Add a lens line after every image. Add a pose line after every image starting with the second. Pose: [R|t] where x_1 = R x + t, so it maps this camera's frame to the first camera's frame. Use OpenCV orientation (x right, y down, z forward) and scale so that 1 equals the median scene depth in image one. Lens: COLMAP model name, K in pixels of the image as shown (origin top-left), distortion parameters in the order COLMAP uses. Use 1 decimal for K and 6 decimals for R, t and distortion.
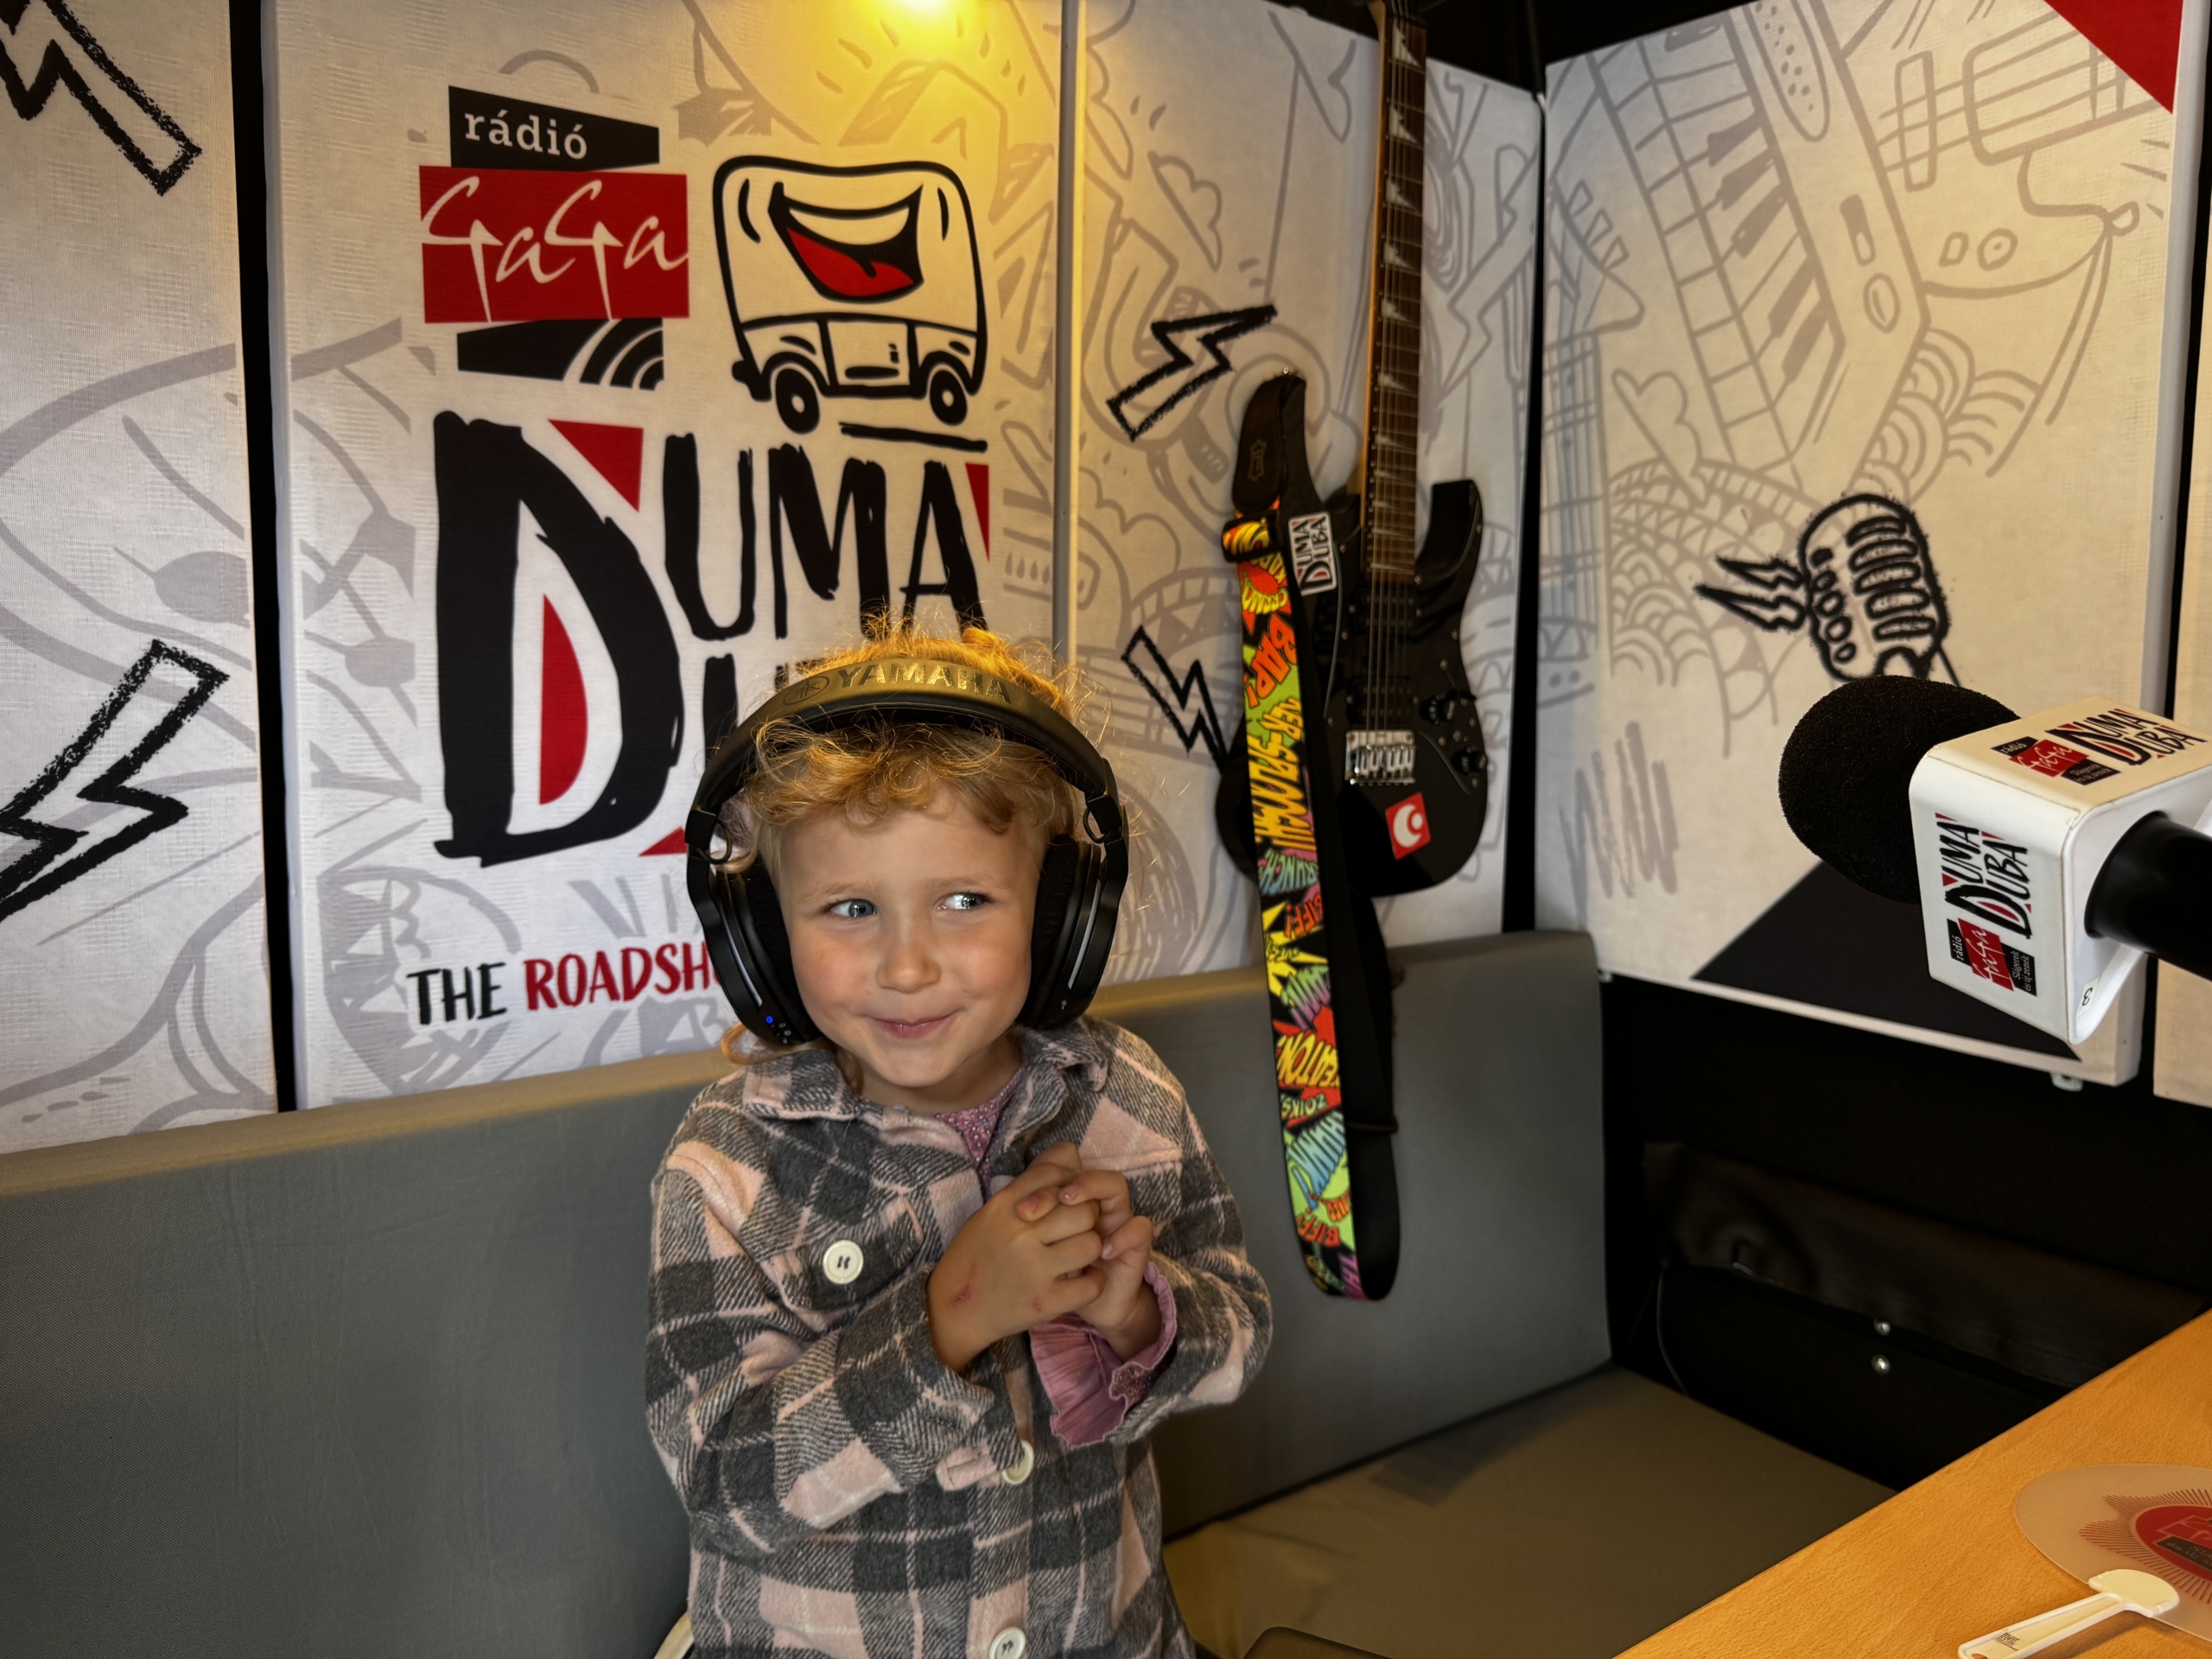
lens RADIAL K [[1640.0, 0, 1096.8], [0, 1640.0, 833.0], [0, 0, 1]] dist [0.065430, -0.102699]
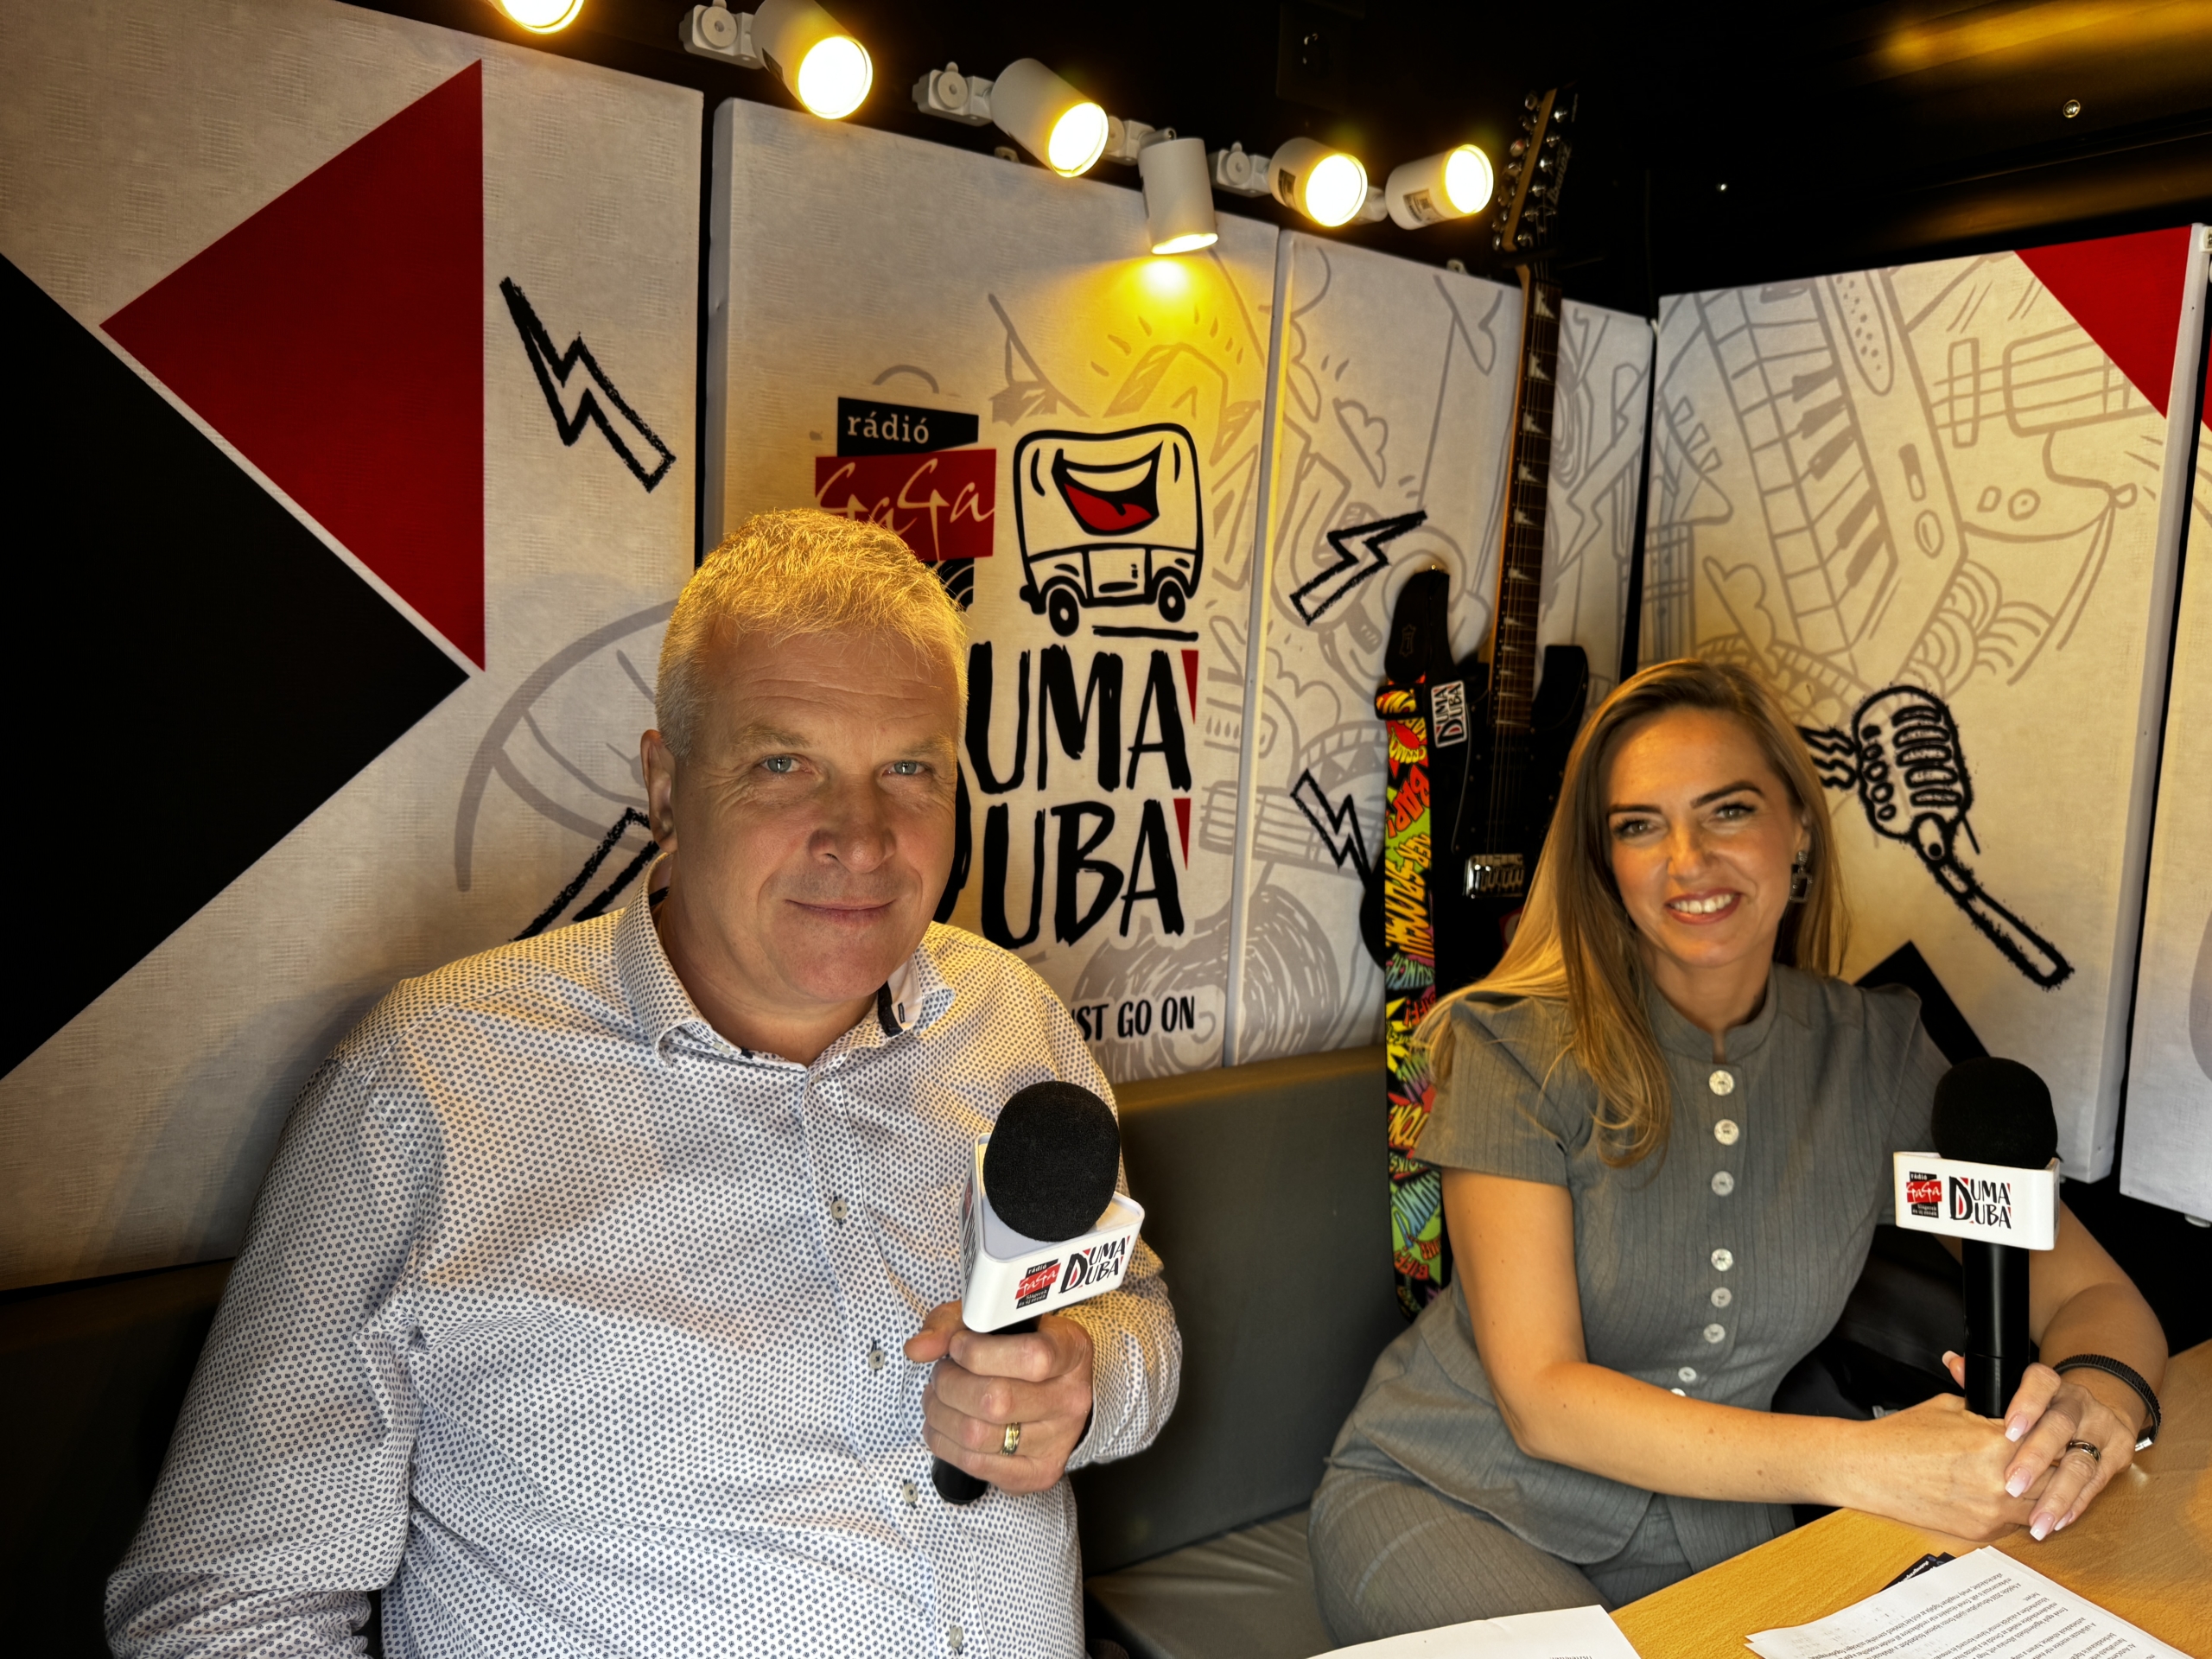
lens RADIAL K [[1562.3, 0, 1106.0], [0, 1562.3, 829.5], [0, 0, 1]] dist [0.103132, -0.163616]
pose [[0.997518, 0.045648, -0.053611, -0.065668], [-0.045454, 0.998955, 0.004843, -0.086248], [0.053776, -0.002395, 0.998550, -0.222918]]
